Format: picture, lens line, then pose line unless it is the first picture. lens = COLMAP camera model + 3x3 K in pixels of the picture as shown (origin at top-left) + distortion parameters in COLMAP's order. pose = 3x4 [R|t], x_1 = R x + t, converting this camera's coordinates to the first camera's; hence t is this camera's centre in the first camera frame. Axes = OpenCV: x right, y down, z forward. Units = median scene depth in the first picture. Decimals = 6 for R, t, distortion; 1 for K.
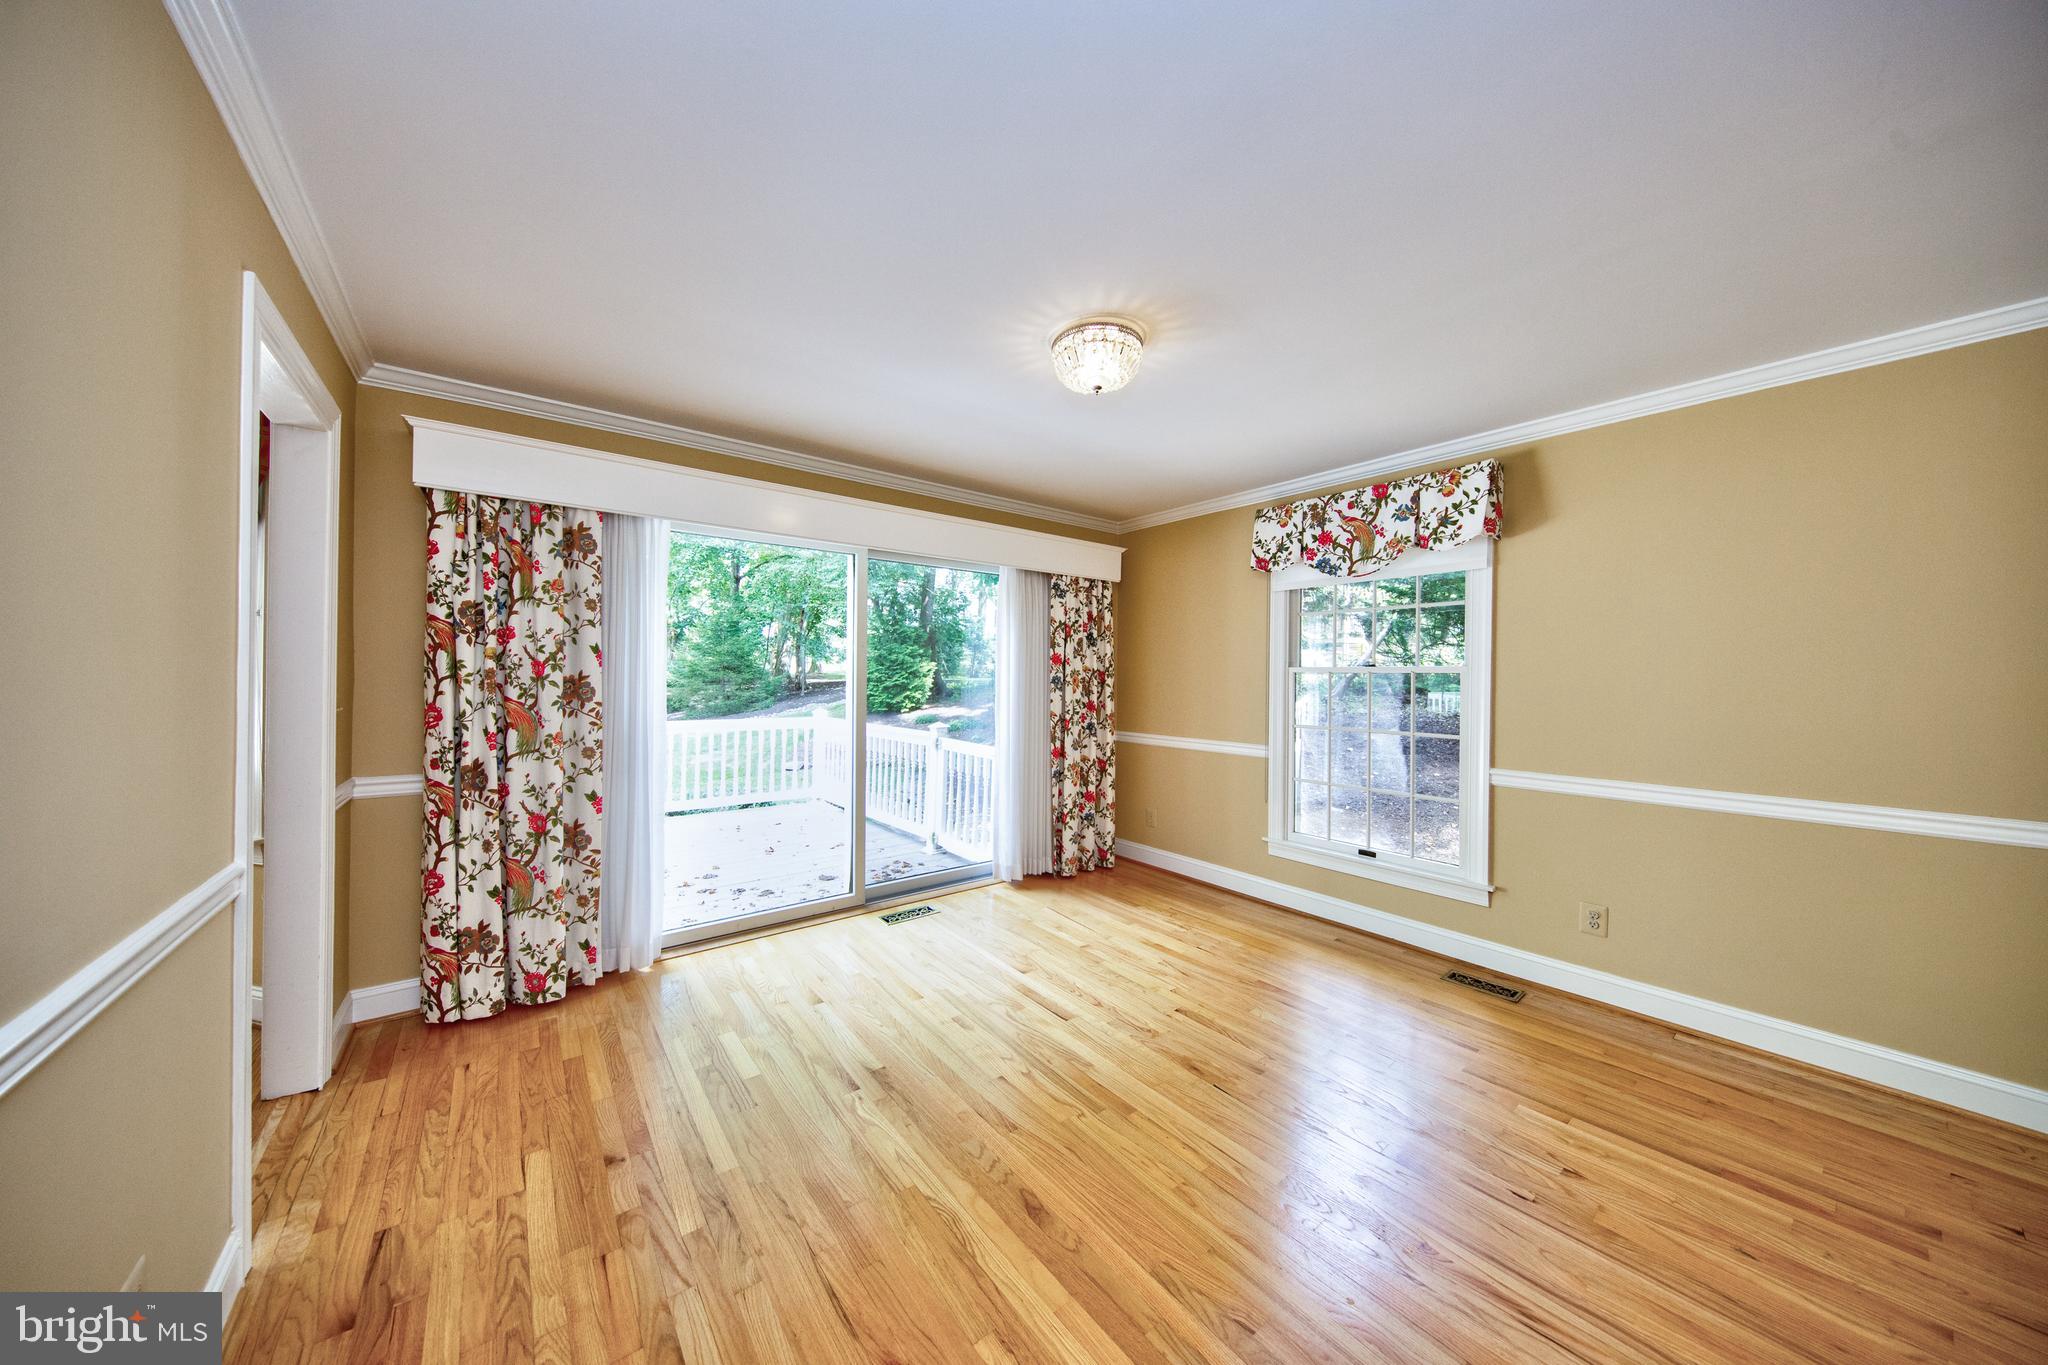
lens RADIAL K [[677.6, 0, 1019.3], [0, 677.6, 681.6], [0, 0, 1]] dist [-0.000271, -0.000054]
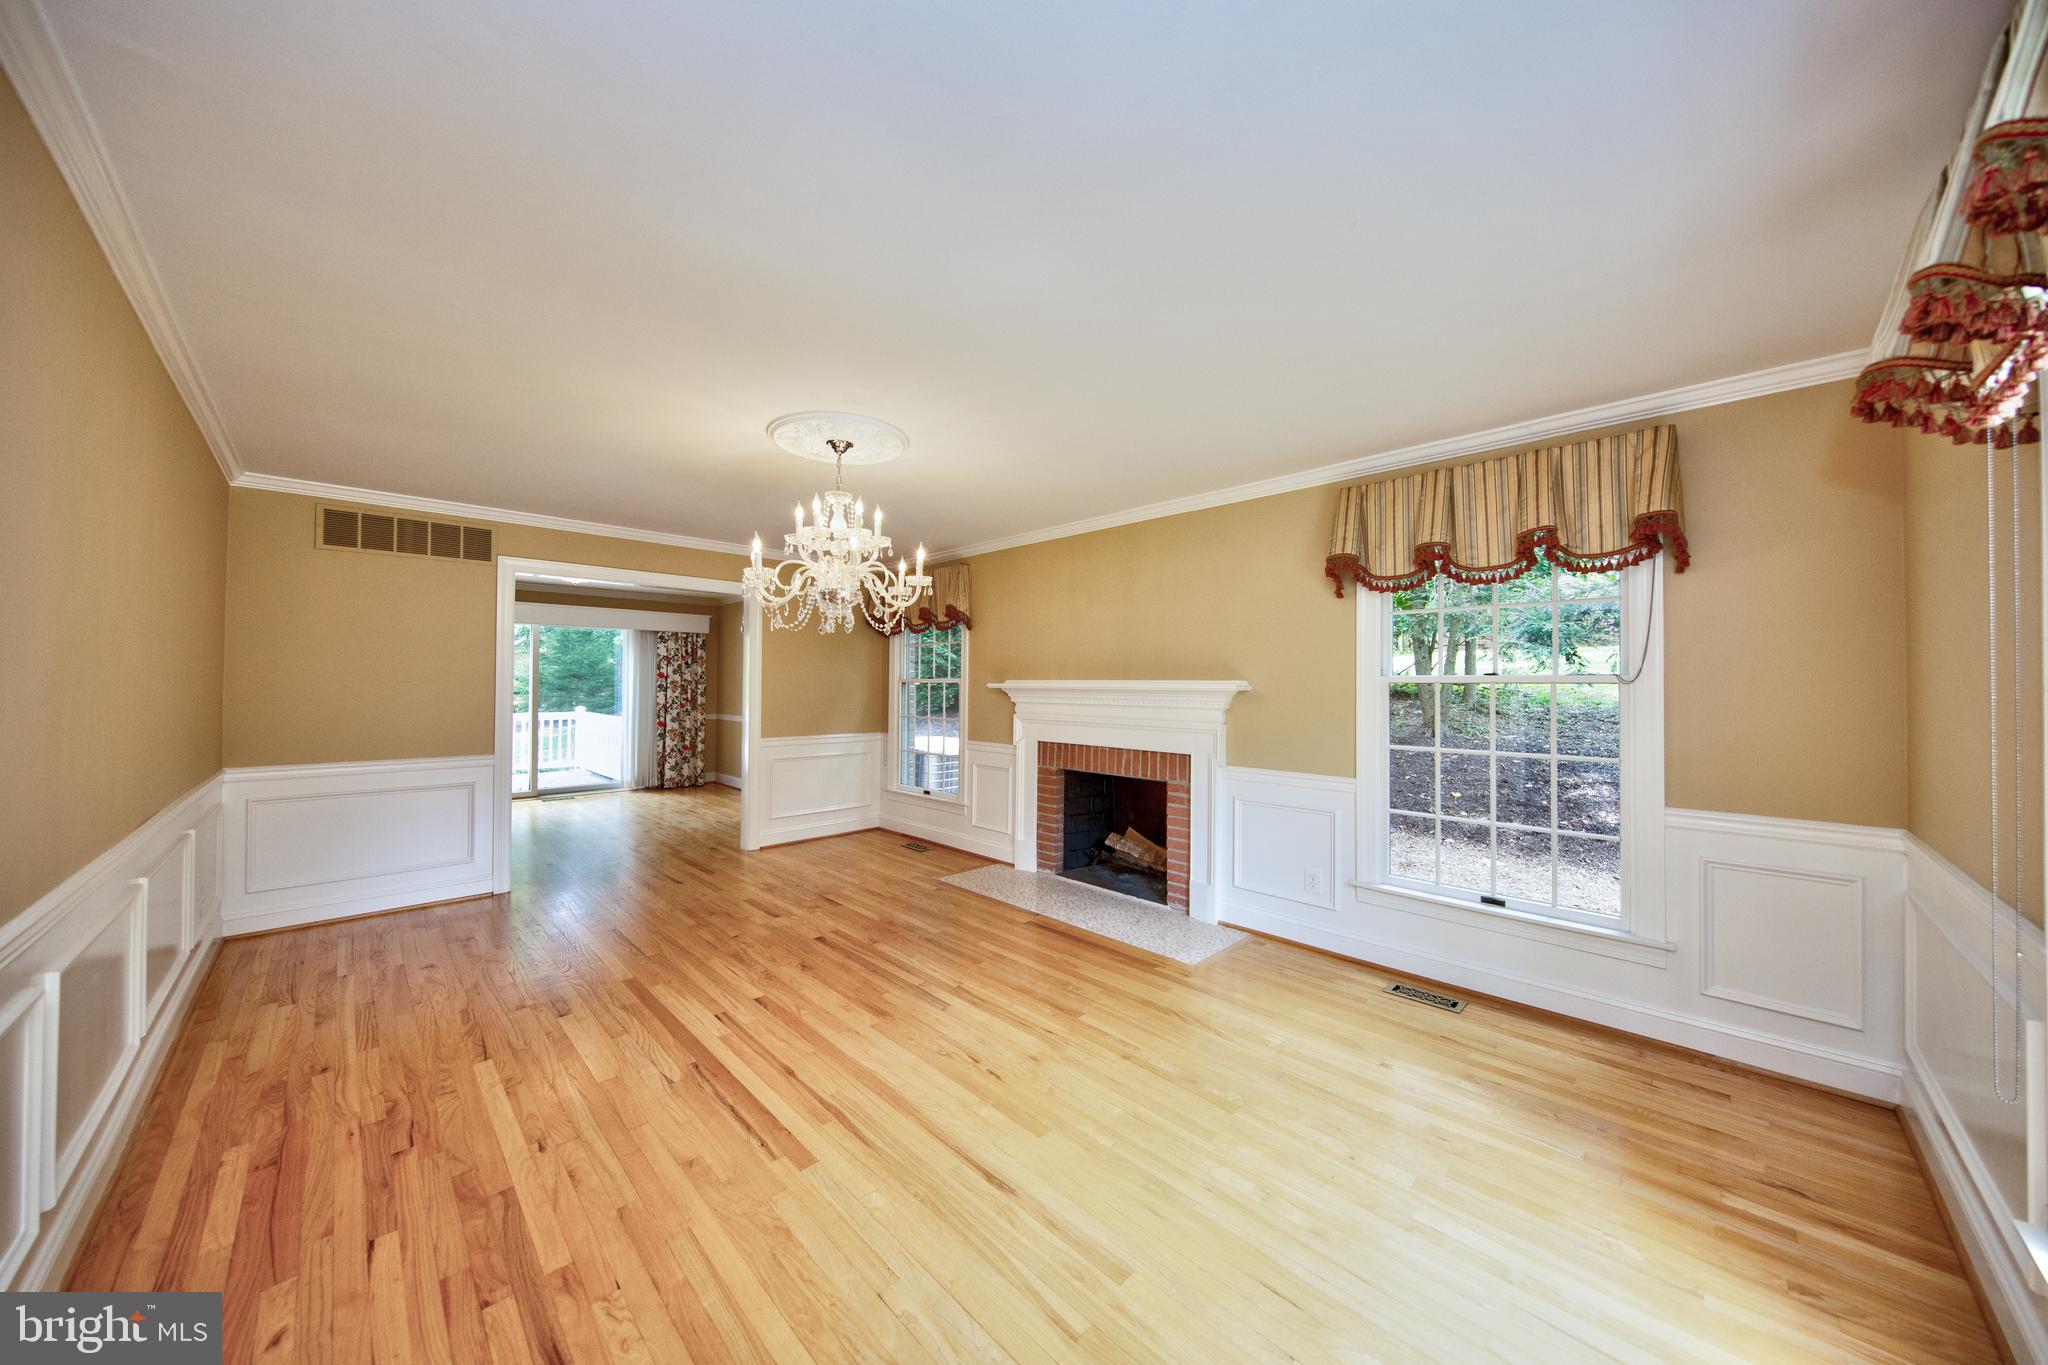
lens RADIAL K [[677.6, 0, 1019.7], [0, 677.6, 680.3], [0, 0, 1]] dist [-0.000271, -0.000054]
pose [[0.992005, -0.006781, 0.126017, 0.815820], [0.007823, 0.999939, -0.007782, 0.004304], [-0.125957, 0.008705, 0.991998, -1.032398]]
